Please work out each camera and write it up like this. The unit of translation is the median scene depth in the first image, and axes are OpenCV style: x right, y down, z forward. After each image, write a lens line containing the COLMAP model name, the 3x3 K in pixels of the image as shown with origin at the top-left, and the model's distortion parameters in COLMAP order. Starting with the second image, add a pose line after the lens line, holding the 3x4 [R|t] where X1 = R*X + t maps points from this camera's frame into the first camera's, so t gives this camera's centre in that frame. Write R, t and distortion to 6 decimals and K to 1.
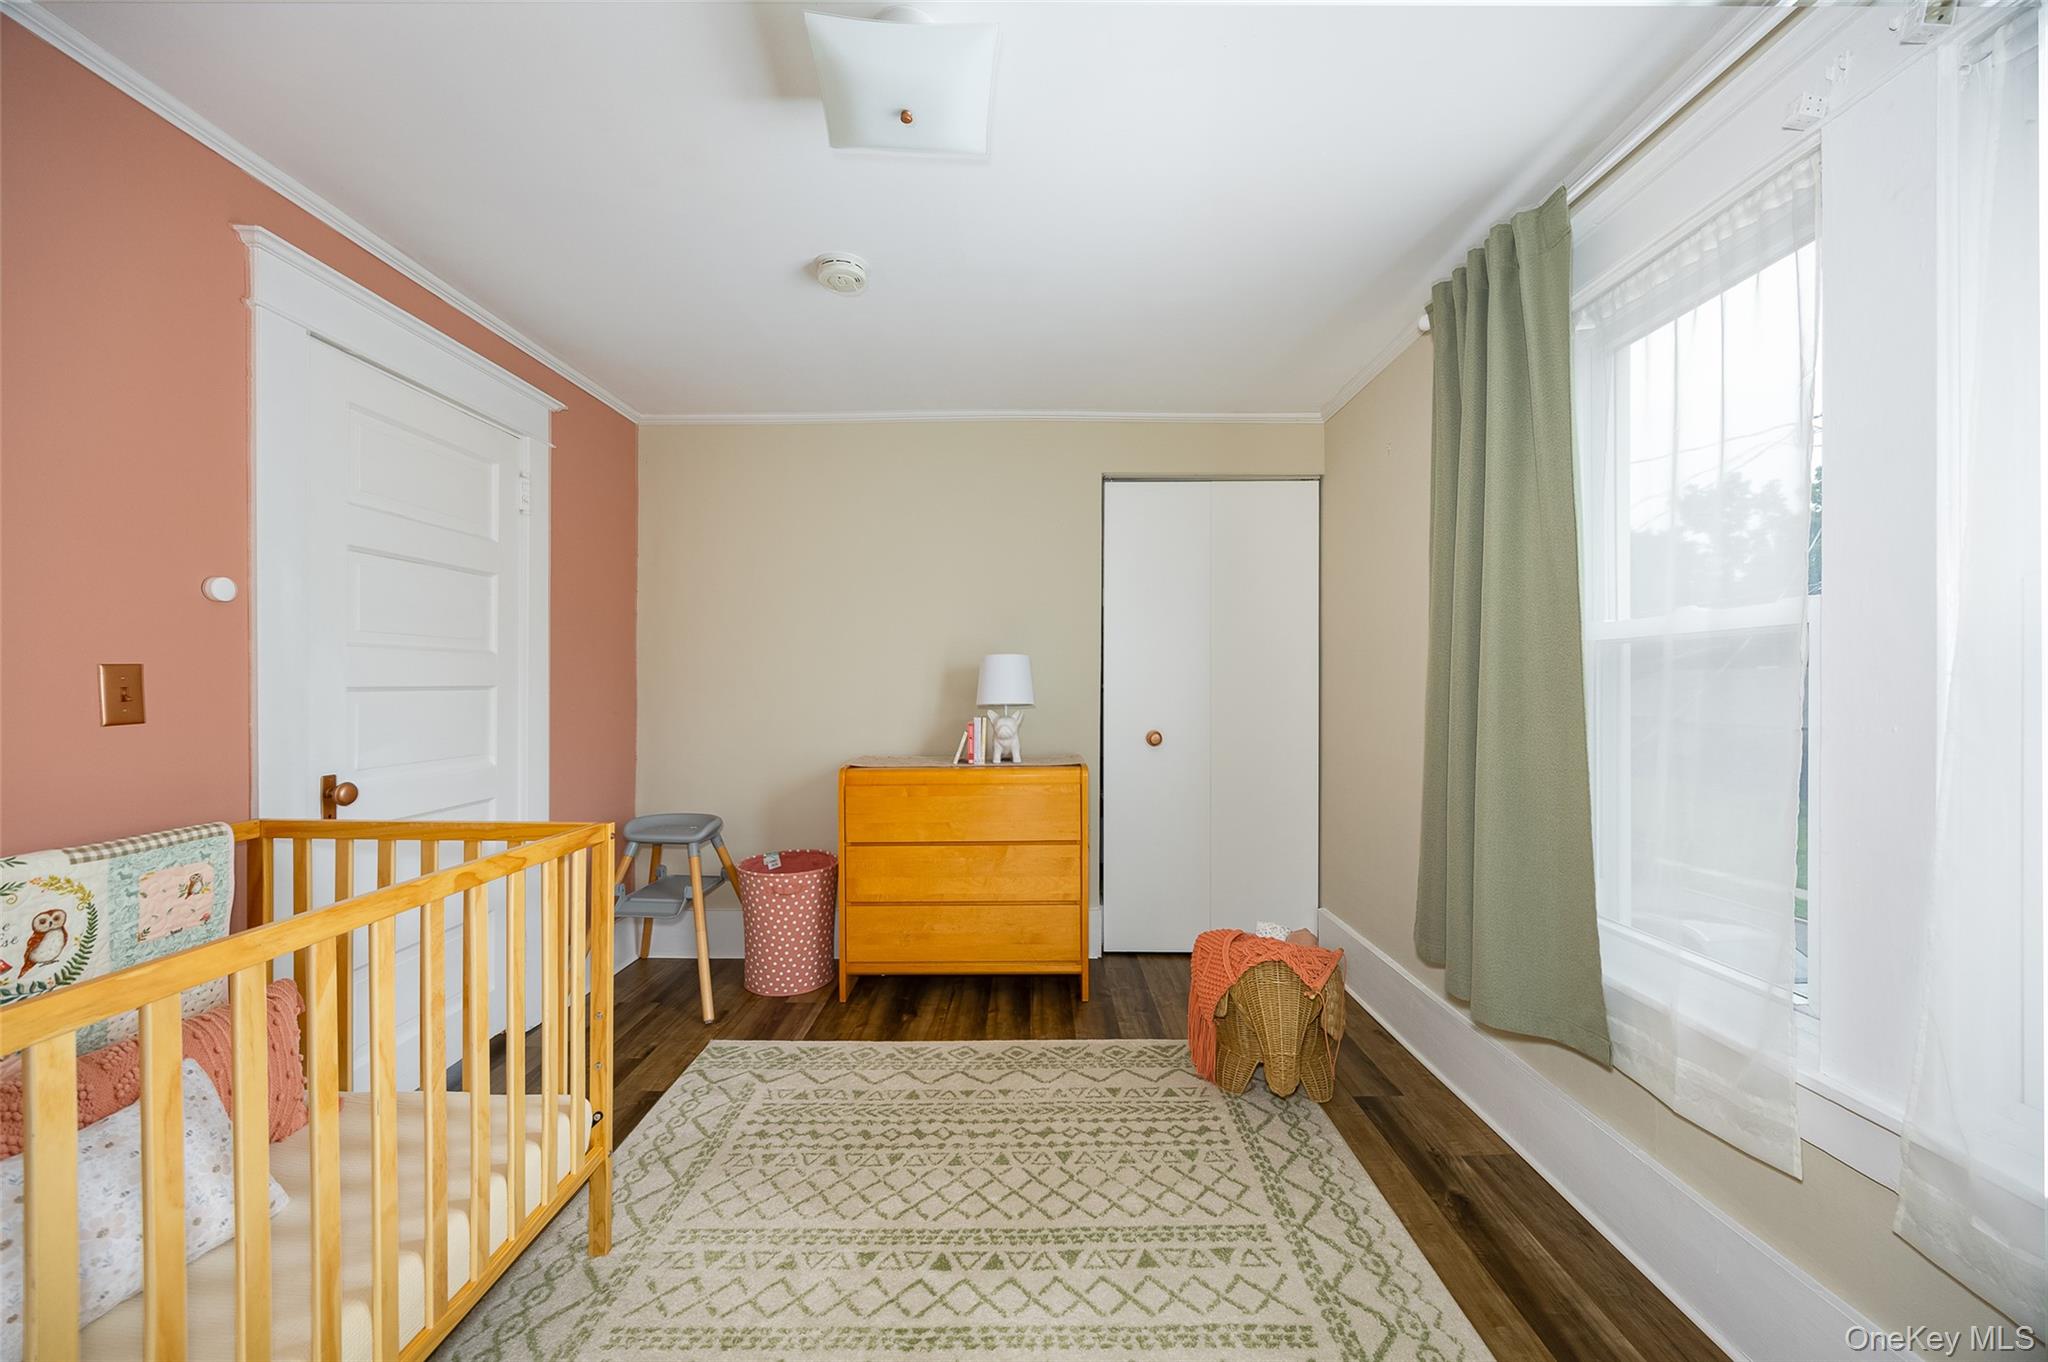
lens RADIAL K [[788.4, 0, 1028.1], [0, 788.4, 678.5], [0, 0, 1]] dist [-0.007484, 0.000244]
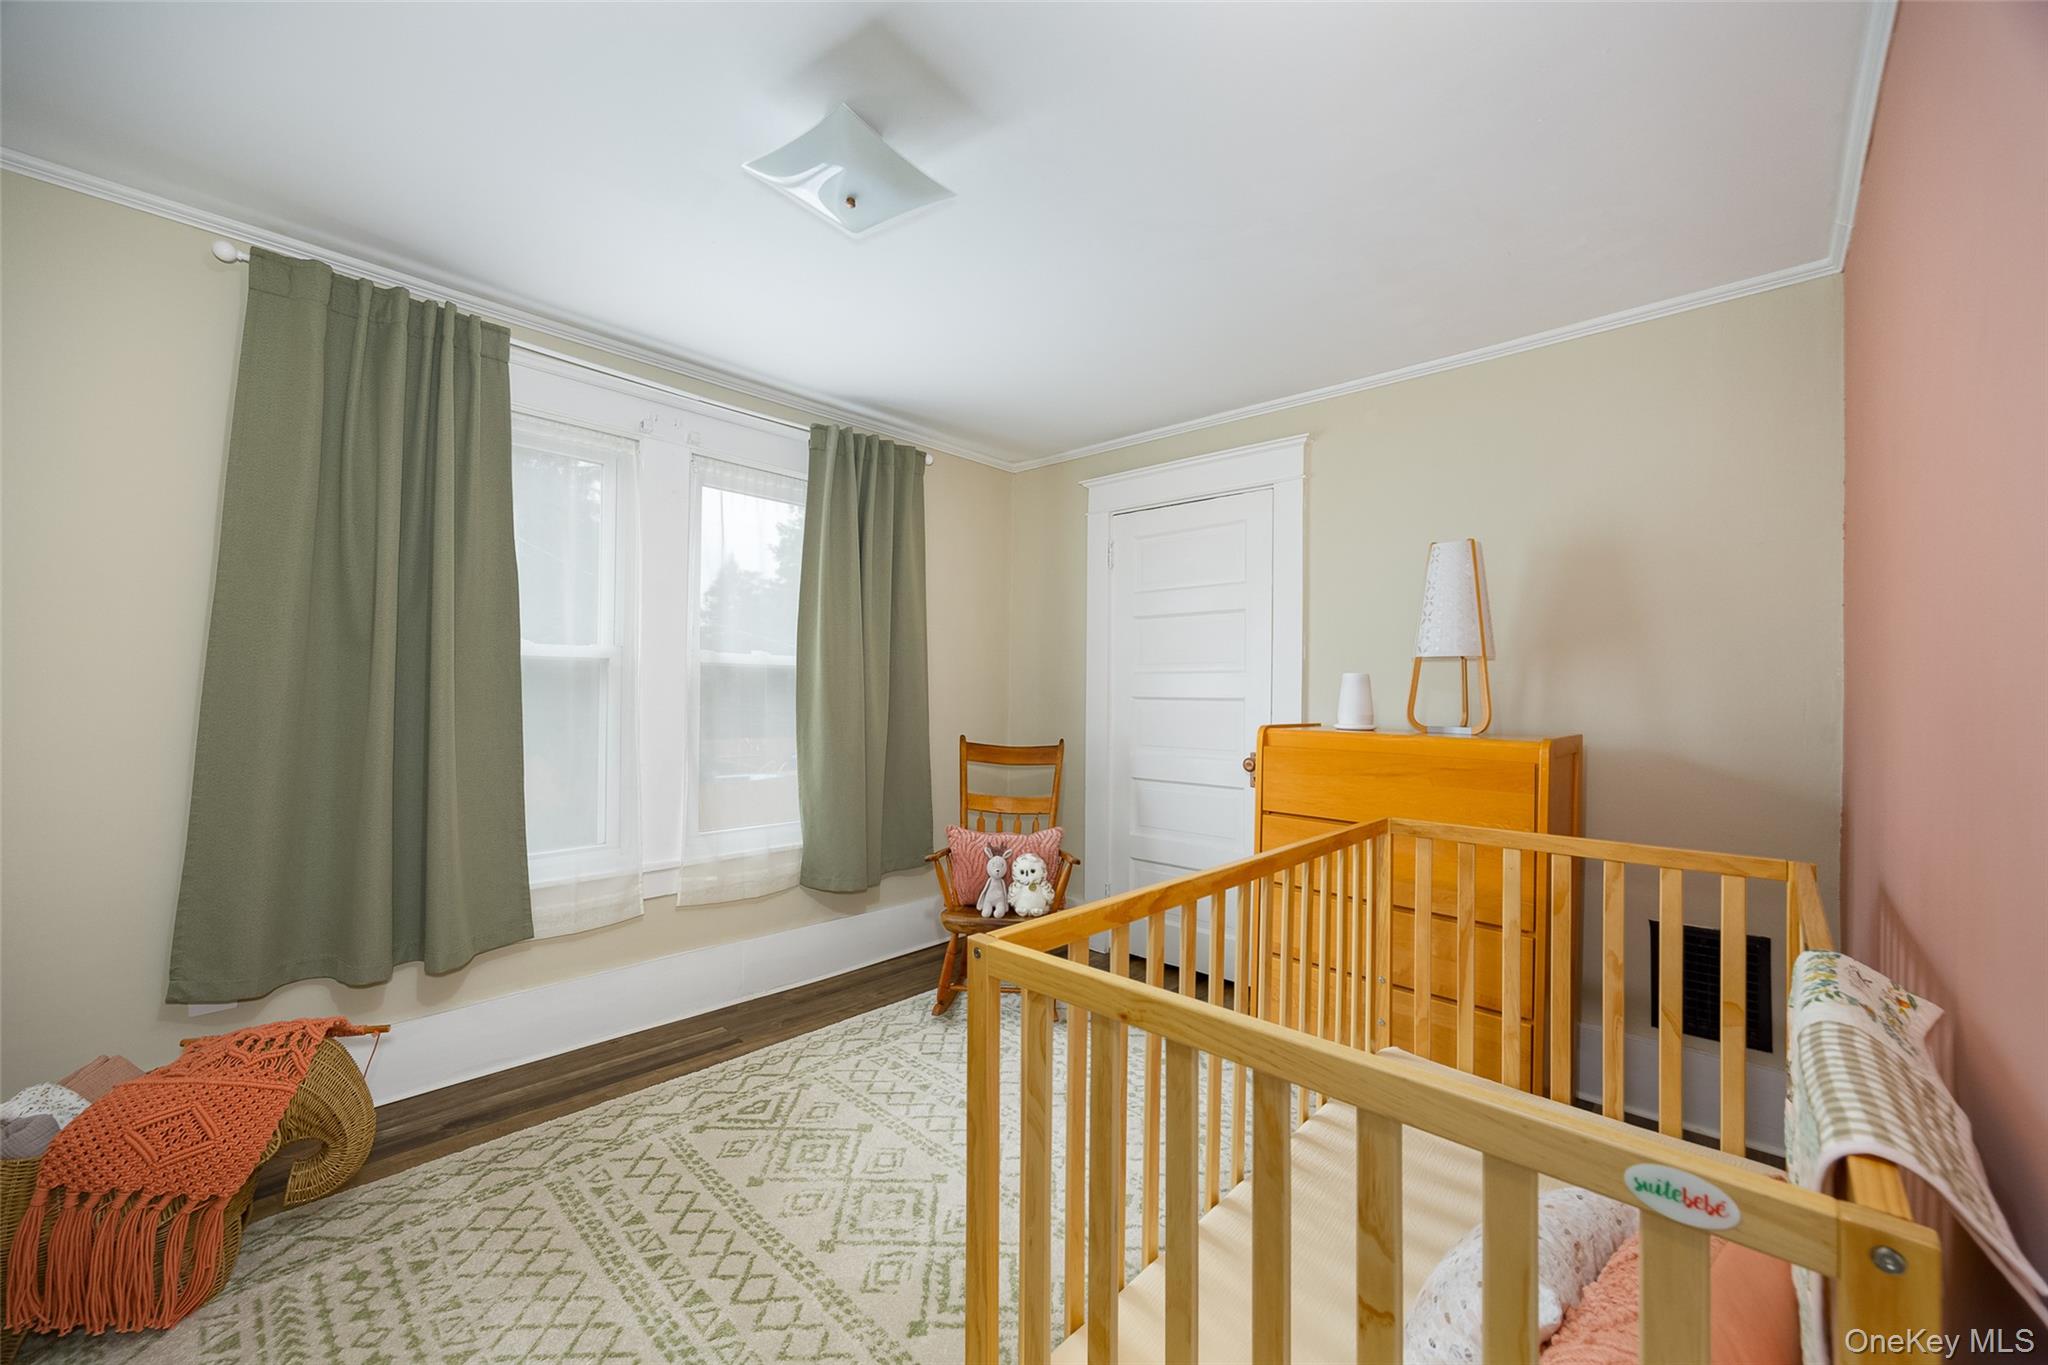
lens RADIAL K [[788.4, 0, 1022.2], [0, 788.4, 685.8], [0, 0, 1]] dist [-0.007484, 0.000244]
pose [[-0.727575, -0.006215, 0.686000, -0.971625], [-0.012791, 0.999908, -0.004507, -0.001011], [-0.685909, -0.012054, -0.727587, 1.418471]]
